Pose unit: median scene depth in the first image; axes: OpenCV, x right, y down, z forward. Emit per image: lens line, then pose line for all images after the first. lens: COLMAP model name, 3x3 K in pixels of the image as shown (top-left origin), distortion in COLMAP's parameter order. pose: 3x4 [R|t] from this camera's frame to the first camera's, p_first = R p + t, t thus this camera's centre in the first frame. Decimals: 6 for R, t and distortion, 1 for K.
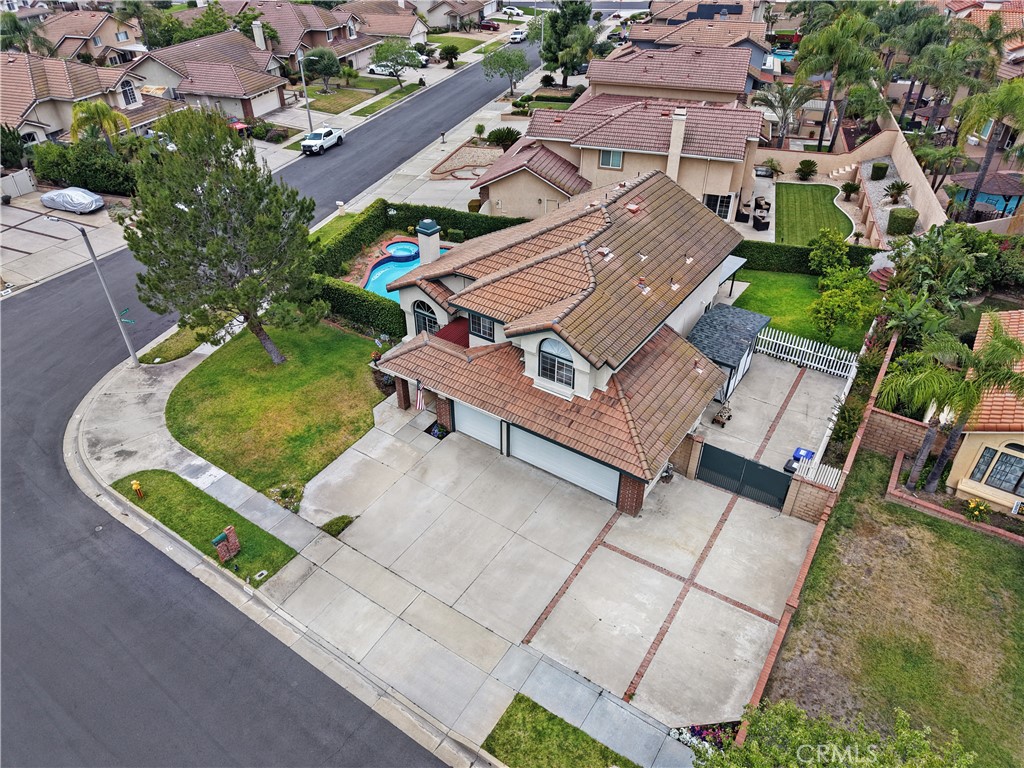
lens RADIAL K [[682.8, 0, 512.0], [0, 682.8, 384.0], [0, 0, 1]] dist [0.057027, -0.064470]
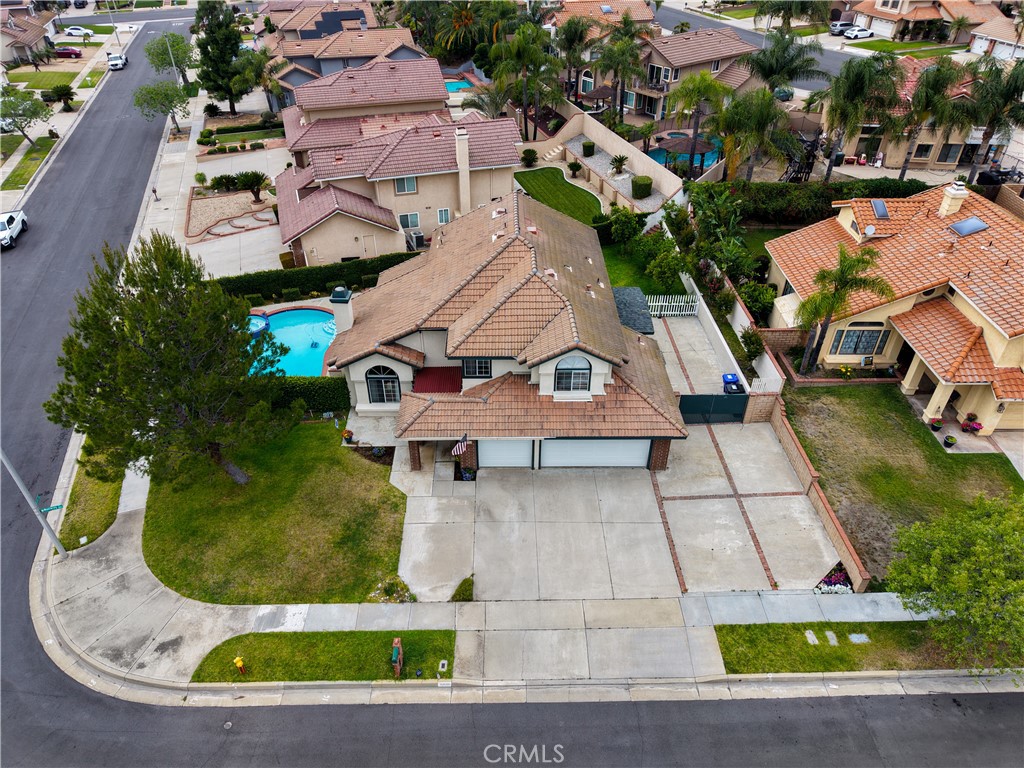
lens RADIAL K [[684.8, 0, 512.0], [0, 684.8, 384.0], [0, 0, 1]] dist [0.018929, -0.006082]
pose [[0.819189, -0.341330, 0.460895, -0.509318], [0.331957, 0.937512, 0.104288, -0.156155], [-0.467691, 0.067565, 0.881306, 0.022693]]
